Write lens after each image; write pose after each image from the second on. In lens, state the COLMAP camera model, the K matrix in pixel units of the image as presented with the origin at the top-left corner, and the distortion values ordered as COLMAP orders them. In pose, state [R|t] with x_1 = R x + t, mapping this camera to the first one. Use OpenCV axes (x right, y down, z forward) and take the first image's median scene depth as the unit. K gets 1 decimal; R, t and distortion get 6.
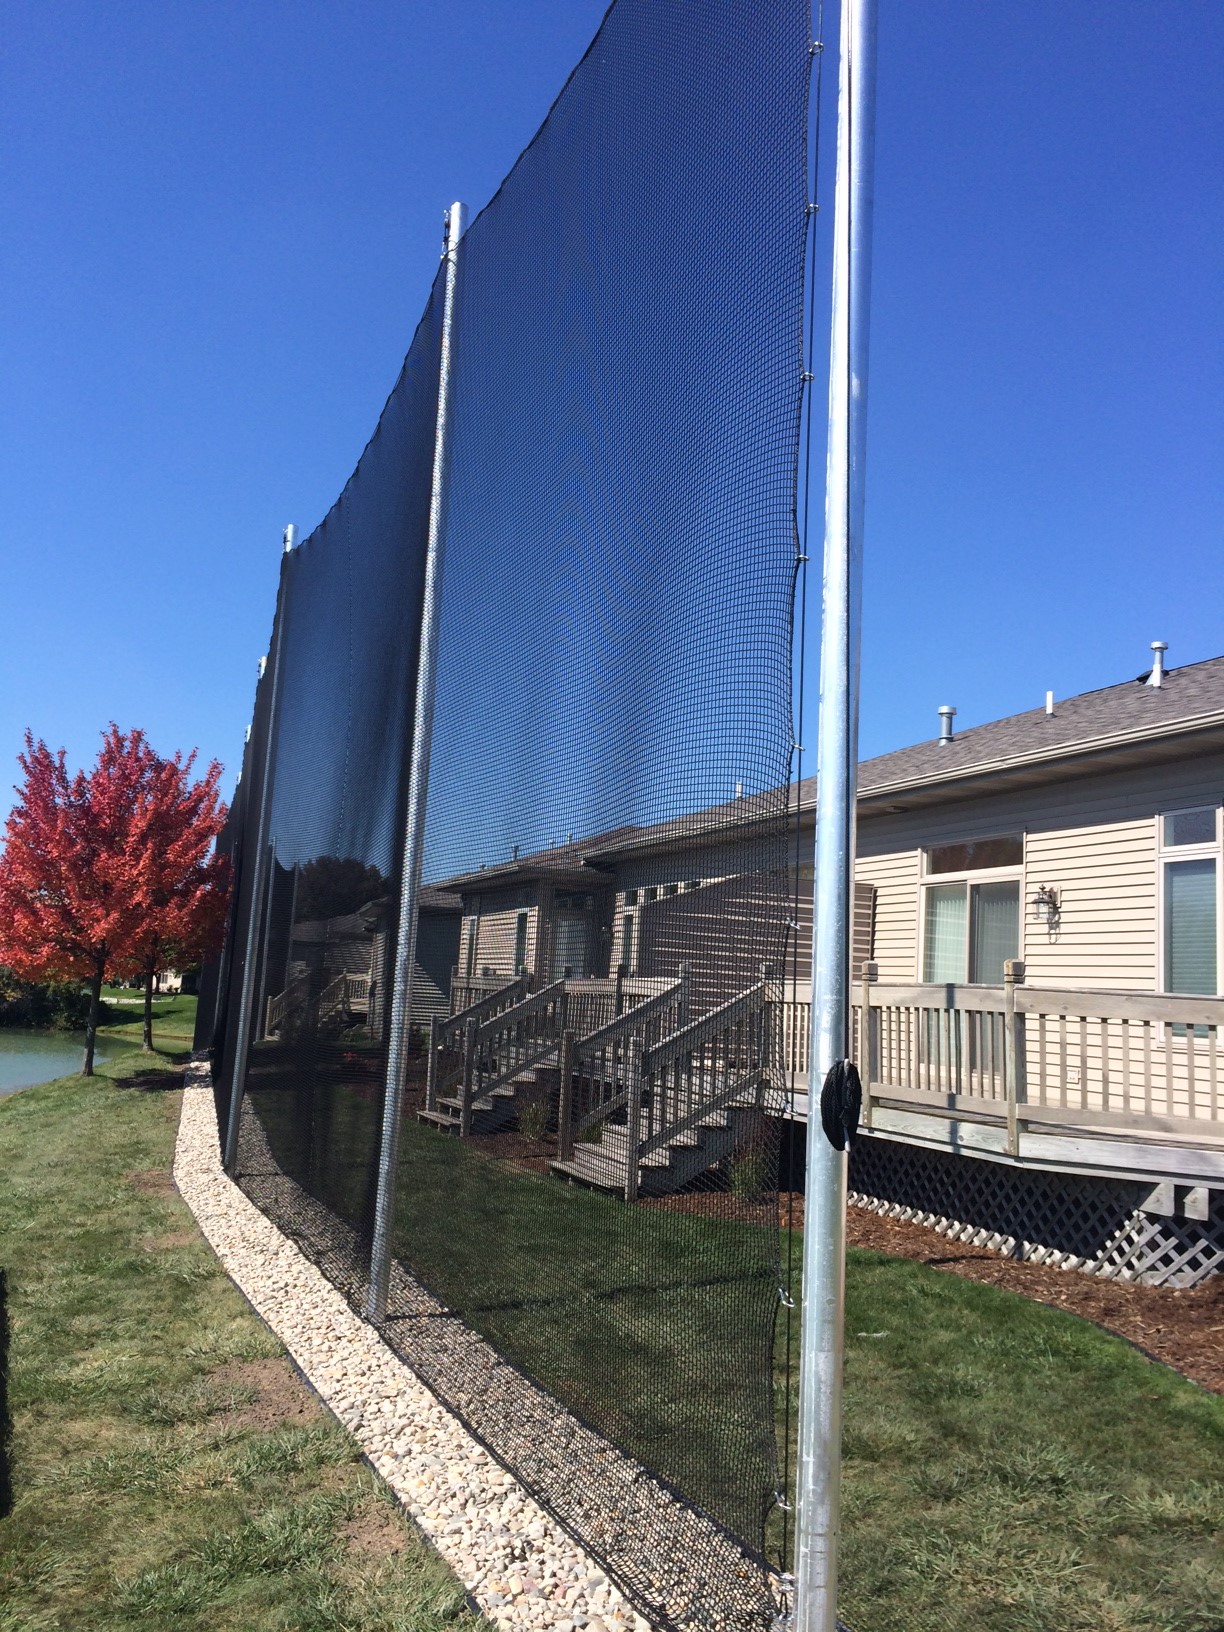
lens RADIAL K [[1390.6, 0, 612.0], [0, 1390.6, 816.0], [0, 0, 1]] dist [0.097924, -0.106498]
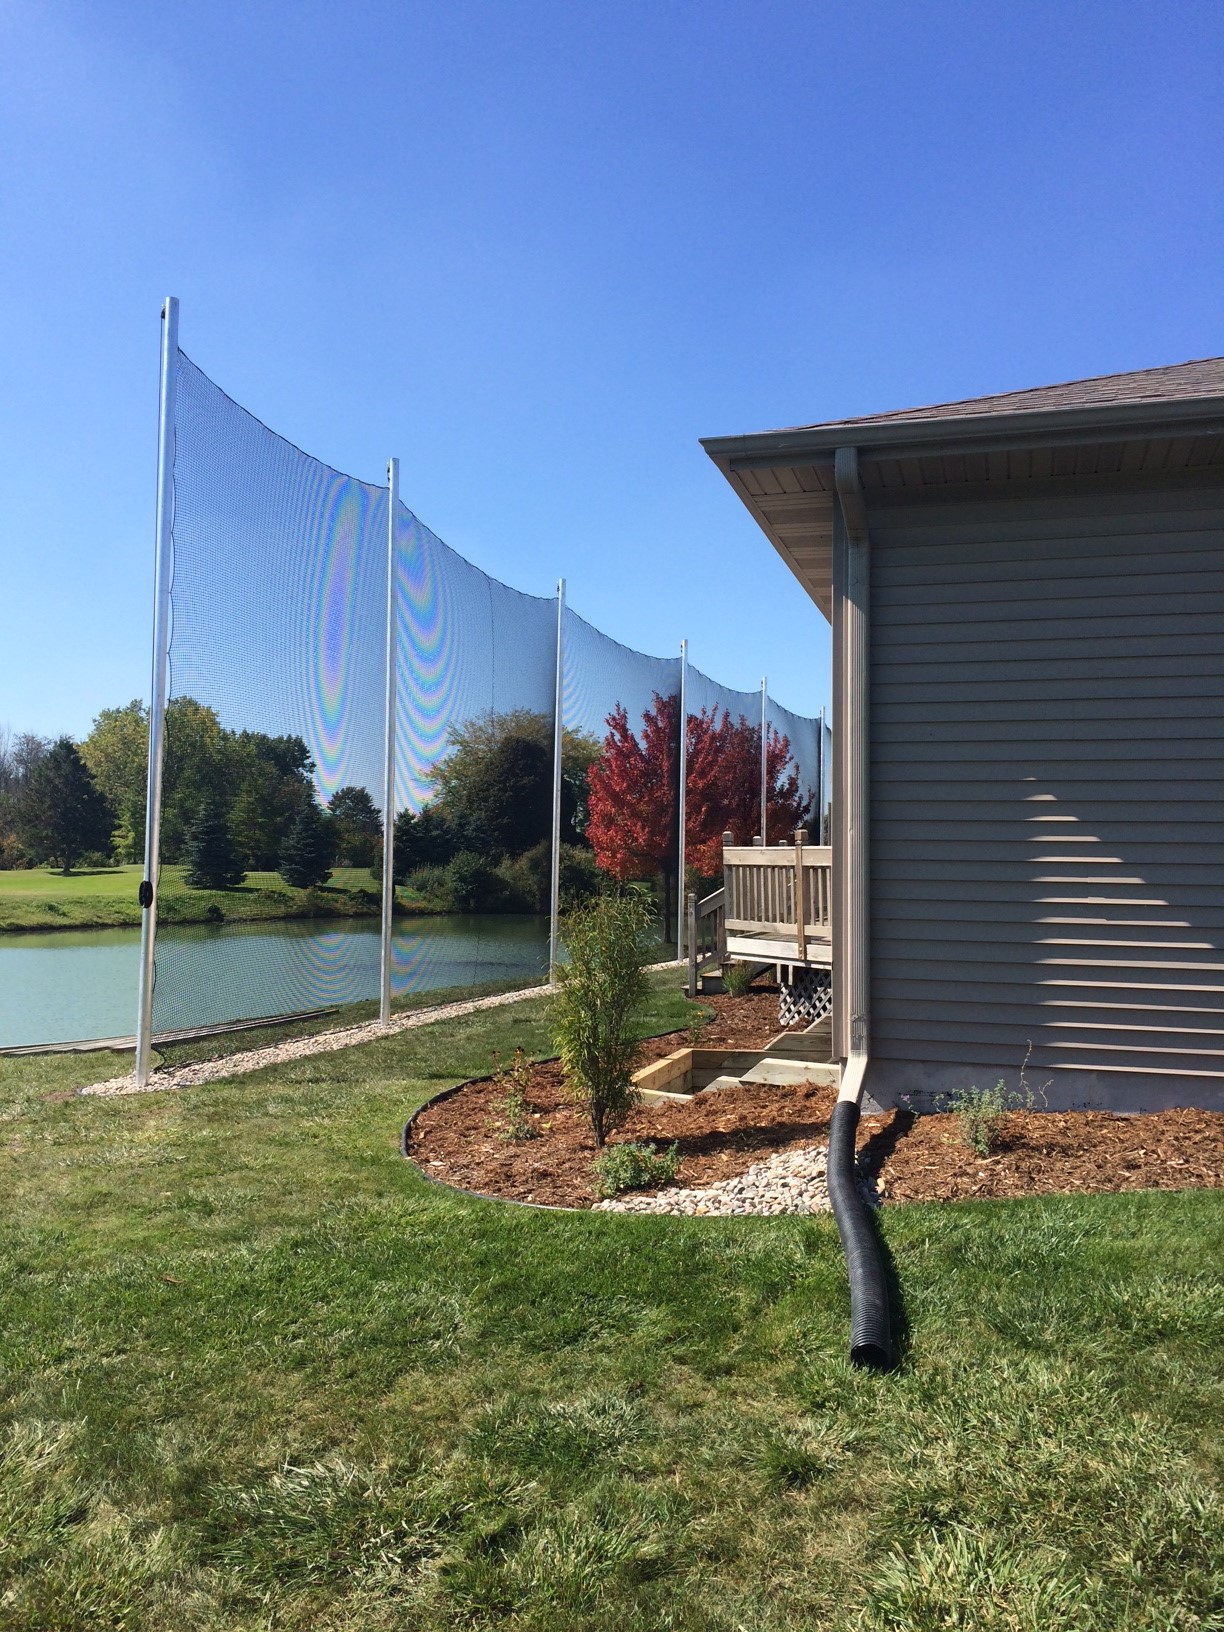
lens RADIAL K [[1412.9, 0, 612.0], [0, 1412.9, 816.0], [0, 0, 1]] dist [0.077338, -0.122267]
pose [[0.782311, -0.071070, -0.618820, 0.928356], [0.114591, 0.992934, 0.030829, 0.014374], [0.612257, -0.095029, 0.784927, -0.279216]]
